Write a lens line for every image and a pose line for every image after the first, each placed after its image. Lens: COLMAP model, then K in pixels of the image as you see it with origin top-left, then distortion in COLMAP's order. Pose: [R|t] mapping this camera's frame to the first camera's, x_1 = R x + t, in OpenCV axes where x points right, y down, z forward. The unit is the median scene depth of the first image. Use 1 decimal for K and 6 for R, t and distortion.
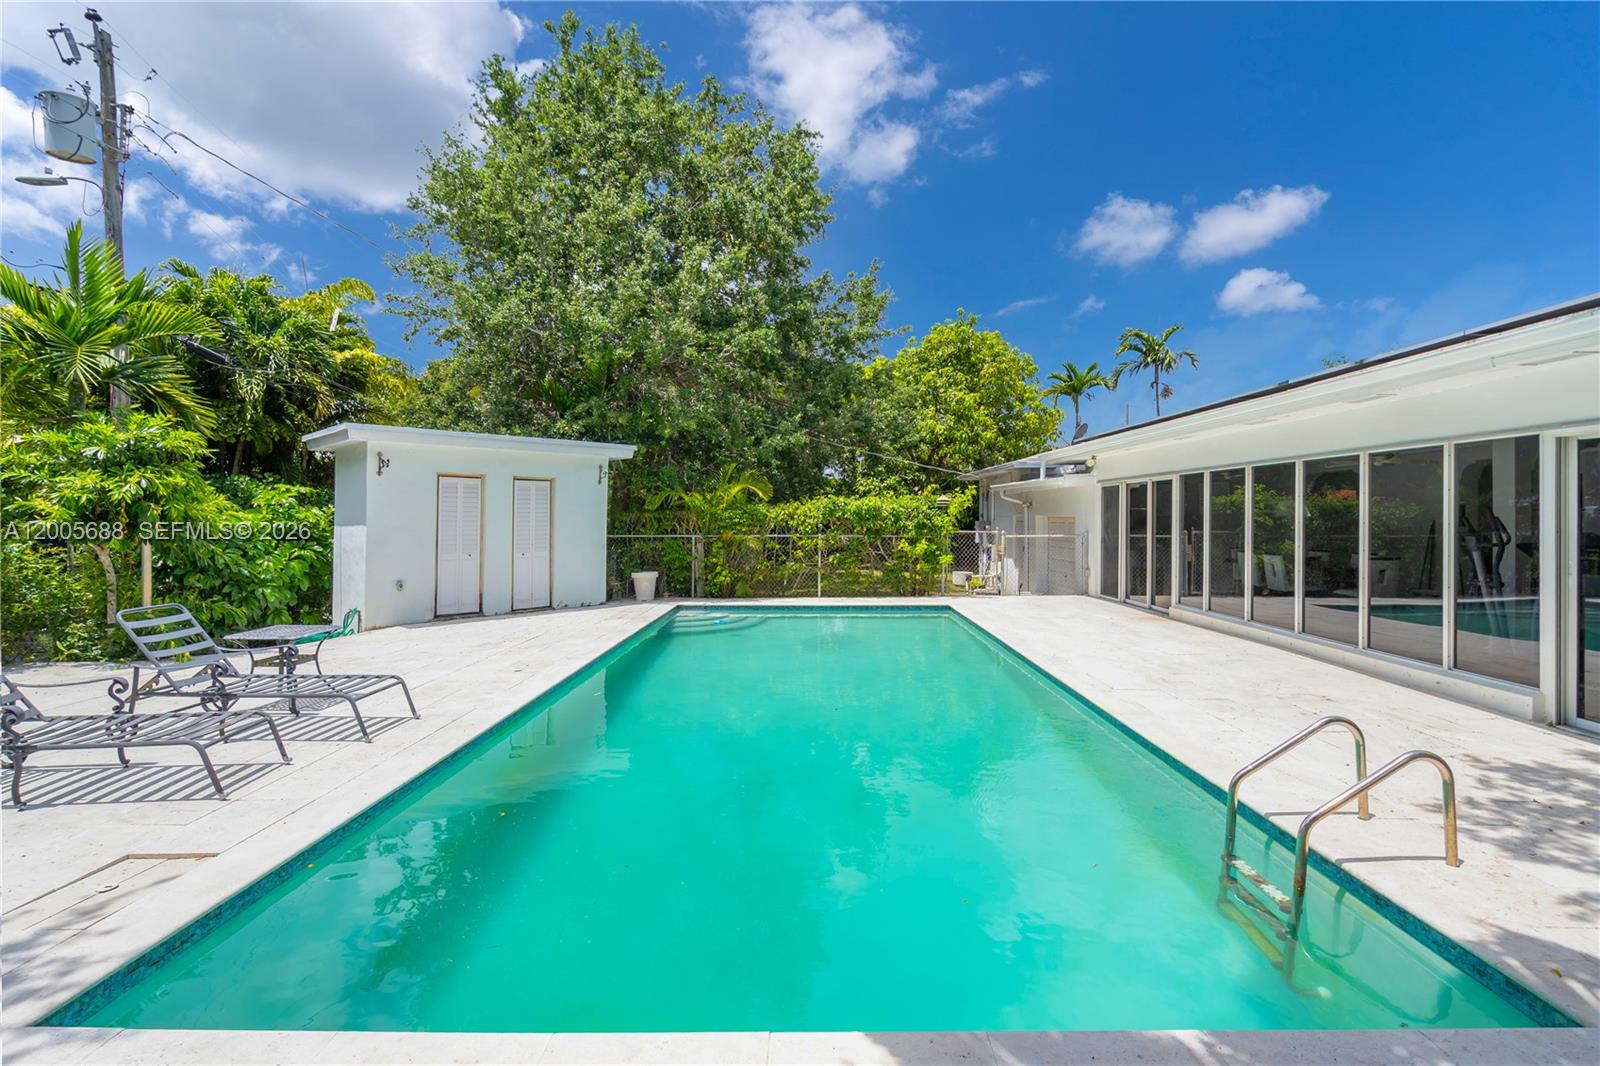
lens RADIAL K [[762.2, 0, 804.8], [0, 762.2, 510.2], [0, 0, 1]] dist [-0.001273, -0.000075]
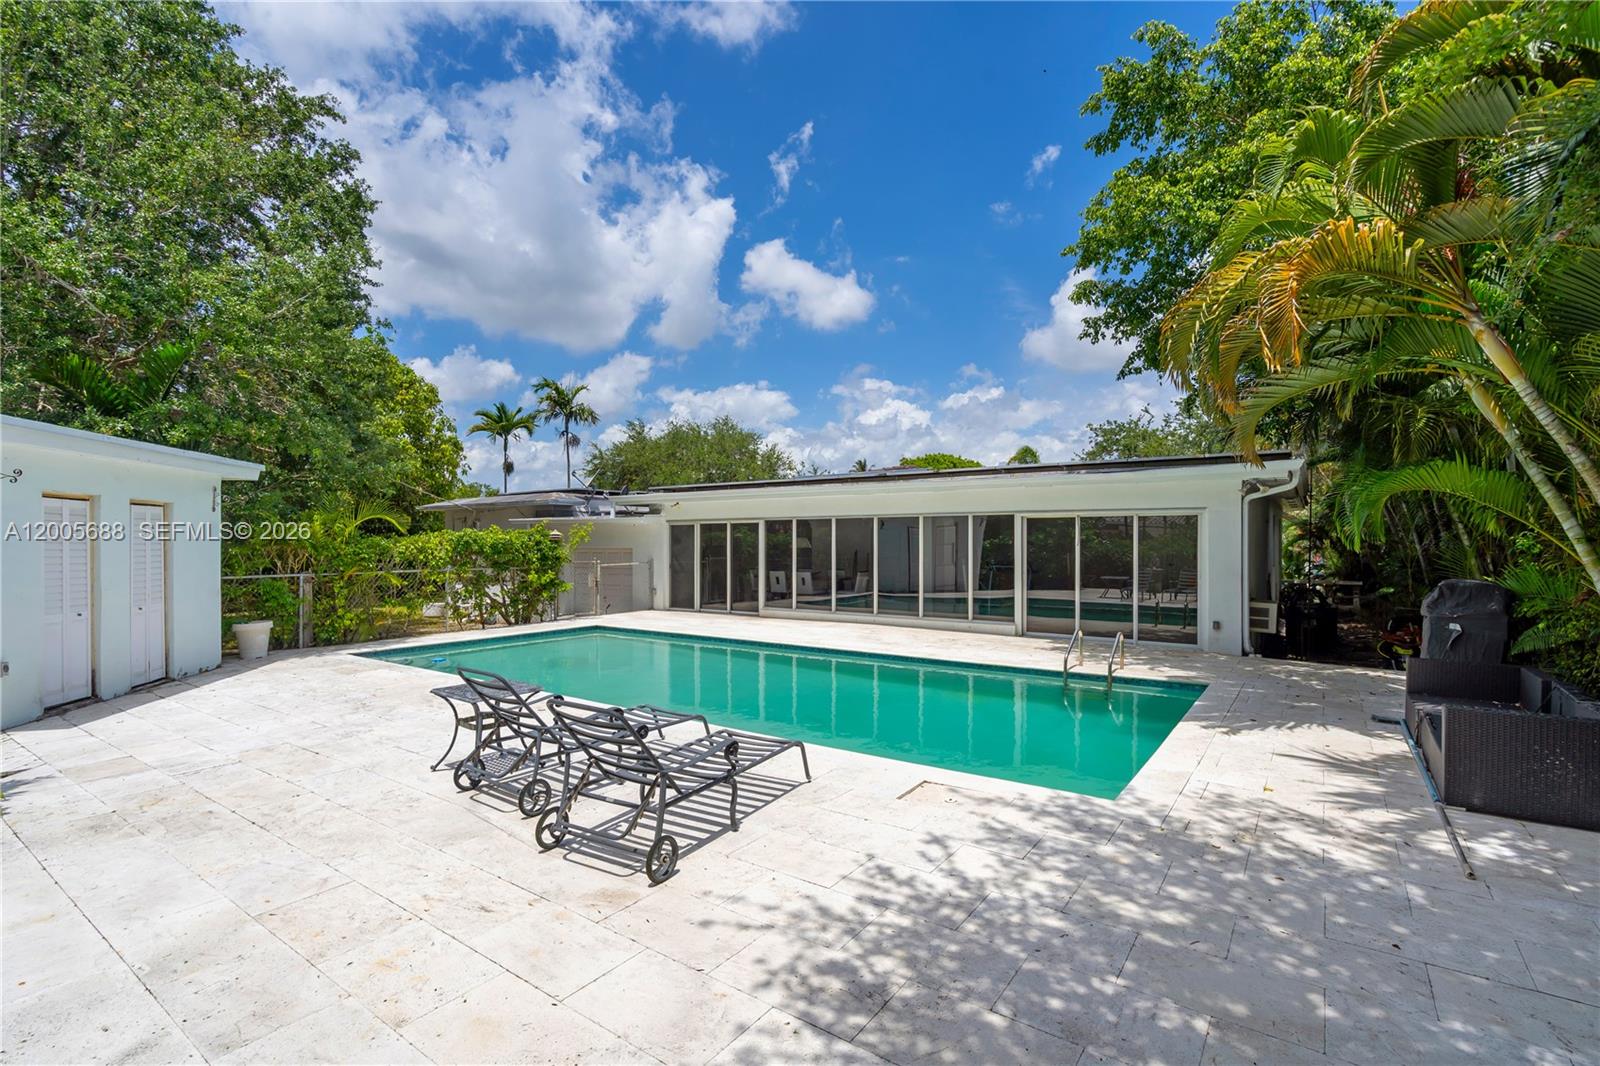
lens RADIAL K [[741.2, 0, 806.5], [0, 741.2, 547.1], [0, 0, 1]] dist [0.000283, -0.000016]
pose [[0.576128, -0.008342, 0.817317, -0.589538], [-0.004233, 0.999904, 0.013189, -0.012078], [-0.817349, -0.011058, 0.576037, 0.091795]]
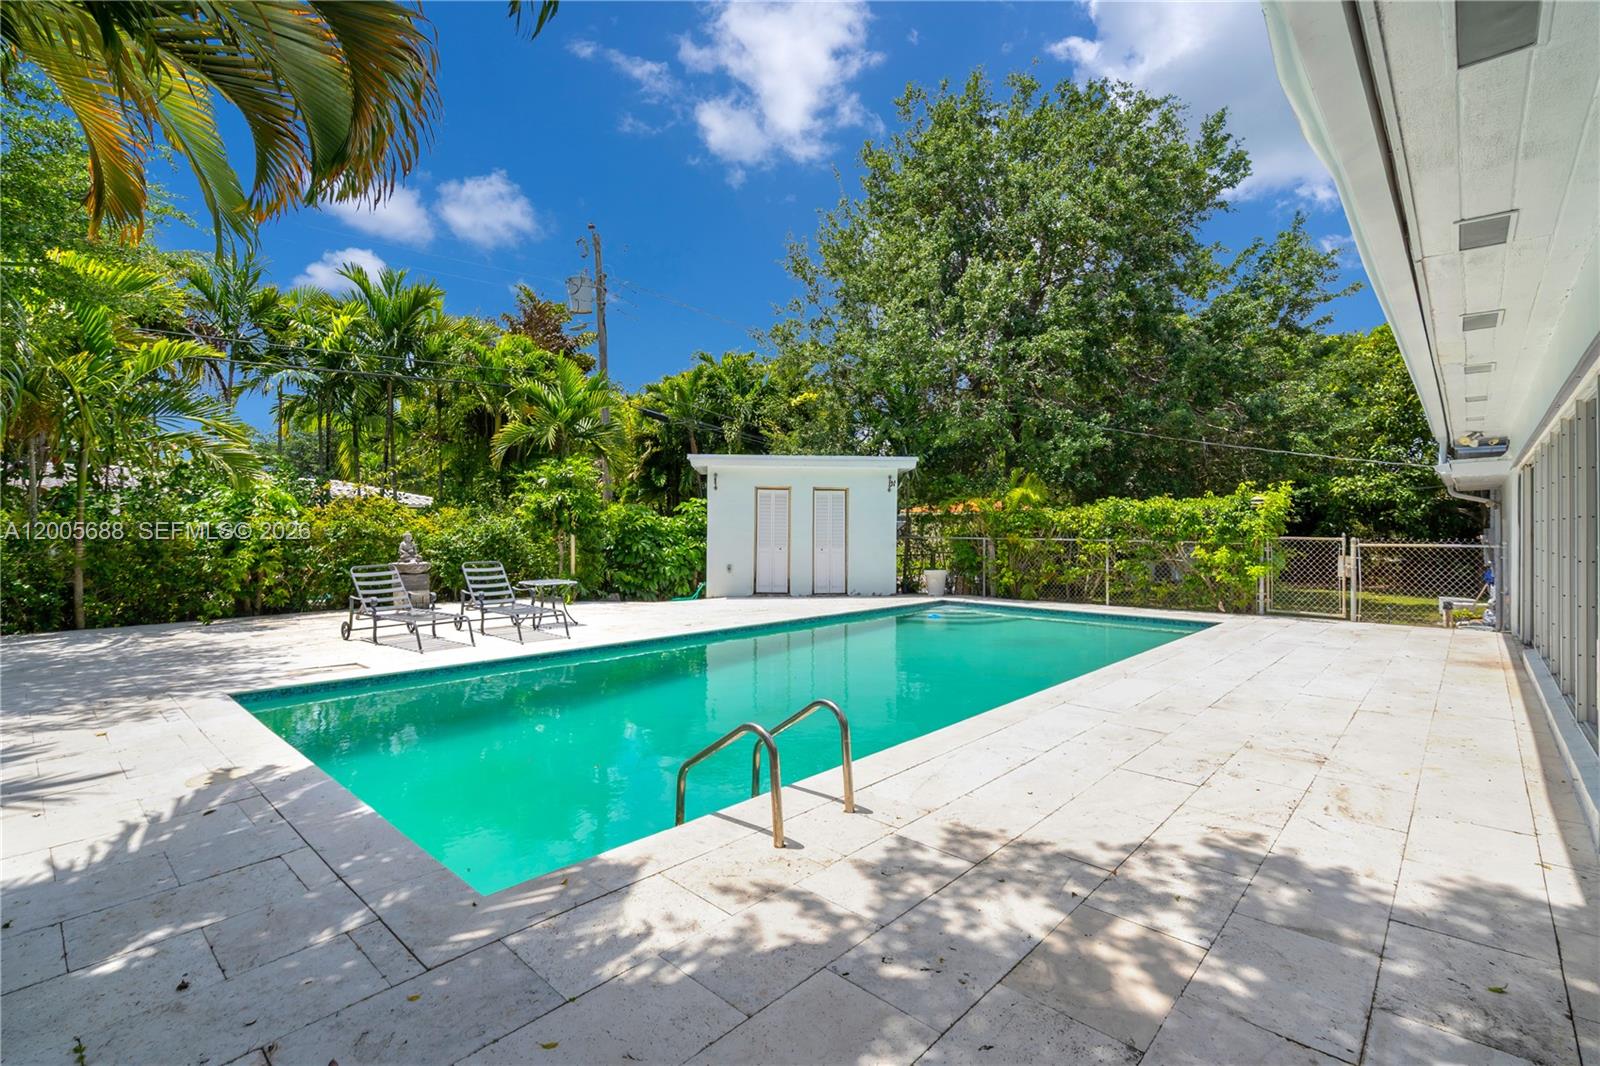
lens RADIAL K [[720.1, 0, 772.6], [0, 720.1, 523.7], [0, 0, 1]] dist [0.000685, 0.000079]
pose [[0.731320, 0.000905, -0.682034, 0.385504], [0.000579, 0.999998, 0.001947, 0.012998], [0.682035, -0.001819, 0.731318, 0.081250]]
